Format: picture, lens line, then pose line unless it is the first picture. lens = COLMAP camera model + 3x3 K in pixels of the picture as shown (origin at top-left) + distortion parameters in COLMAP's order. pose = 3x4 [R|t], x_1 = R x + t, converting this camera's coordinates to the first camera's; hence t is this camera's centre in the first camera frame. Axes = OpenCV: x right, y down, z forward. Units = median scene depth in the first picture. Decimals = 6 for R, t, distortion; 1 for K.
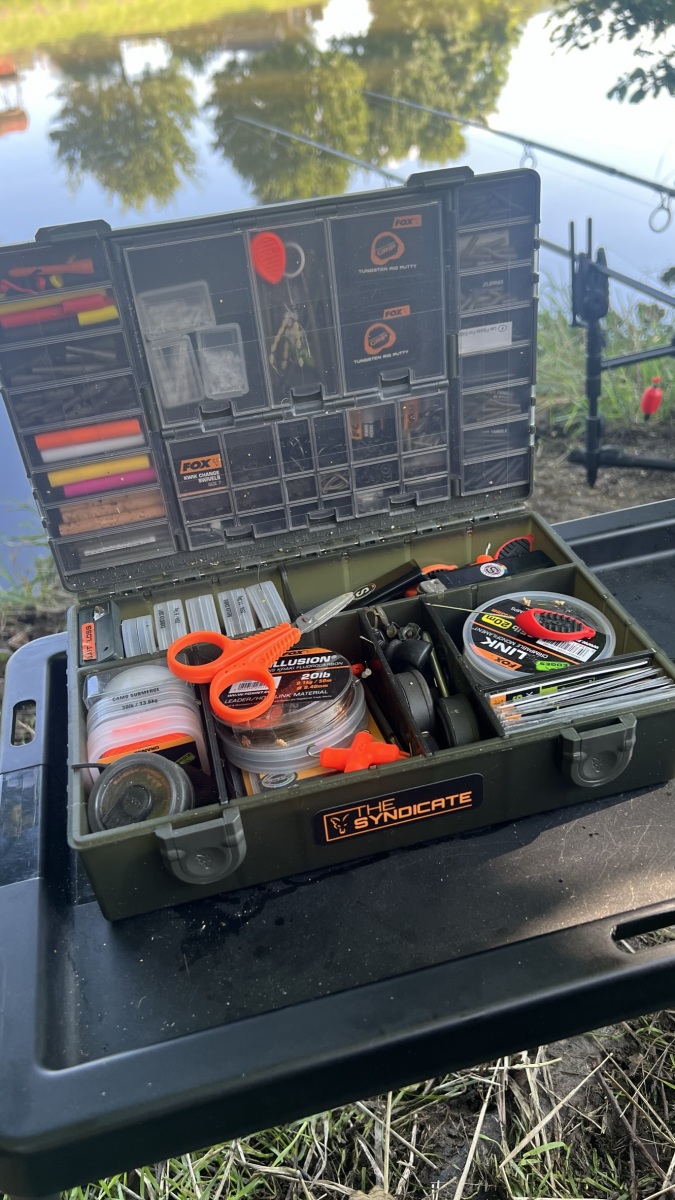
lens RADIAL K [[959.6, 0, 337.5], [0, 959.6, 600.0], [0, 0, 1]] dist [0.029288, -0.007480]
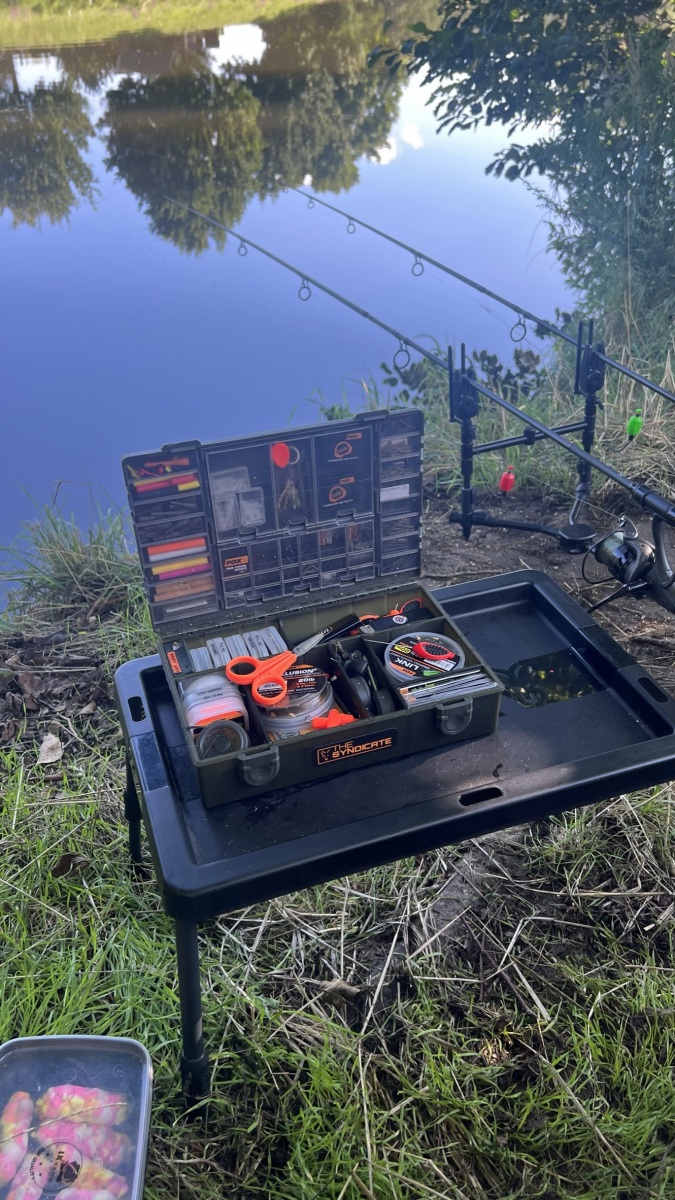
lens RADIAL K [[968.2, 0, 334.1], [0, 968.2, 587.2], [0, 0, 1]] dist [0.074869, -0.003313]
pose [[0.994285, -0.001340, 0.106753, -0.147618], [0.004389, 0.999589, -0.028332, -0.040514], [-0.106671, 0.028638, 0.993882, -0.757433]]
